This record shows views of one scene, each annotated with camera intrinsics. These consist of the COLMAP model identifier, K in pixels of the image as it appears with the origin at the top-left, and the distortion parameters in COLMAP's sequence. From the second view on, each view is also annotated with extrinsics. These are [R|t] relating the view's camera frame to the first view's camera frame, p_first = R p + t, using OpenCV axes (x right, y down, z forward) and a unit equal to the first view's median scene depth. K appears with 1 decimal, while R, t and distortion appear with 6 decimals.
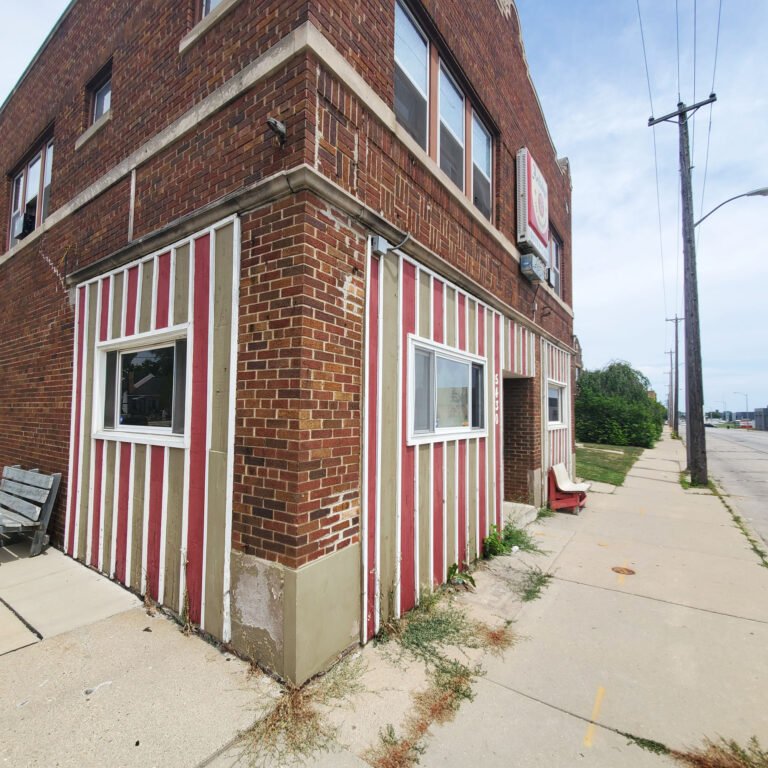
lens RADIAL K [[406.9, 0, 386.0], [0, 406.9, 390.9], [0, 0, 1]] dist [0.015707, -0.015909]
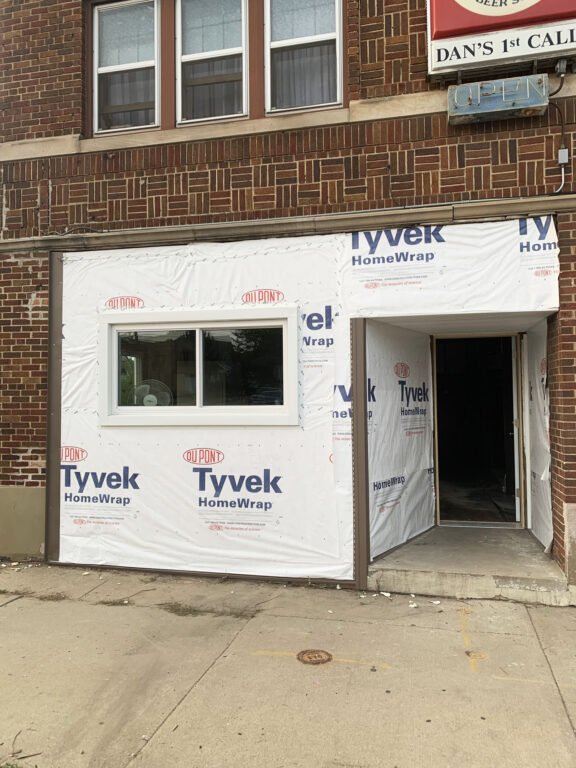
lens RADIAL K [[586.4, 0, 288.0], [0, 586.4, 381.3], [0, 0, 1]] dist [0.021333, -0.008731]
pose [[0.366254, -0.045368, -0.929408, 2.094239], [0.060142, 0.997876, -0.025011, 0.120541], [0.928569, -0.046736, 0.368205, 1.060055]]
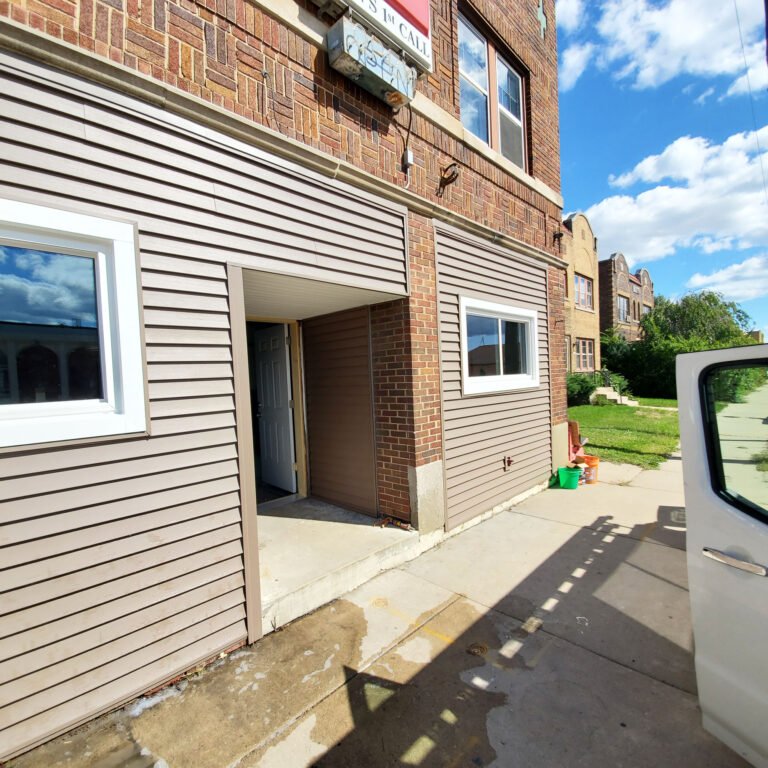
lens RADIAL K [[401.4, 0, 385.0], [0, 401.4, 390.1], [0, 0, 1]] dist [0.013126, -0.016687]
pose [[0.983826, -0.050218, -0.171943, 0.986985], [0.064791, 0.994669, 0.080221, 0.109552], [0.166998, -0.090064, 0.981835, 1.108033]]
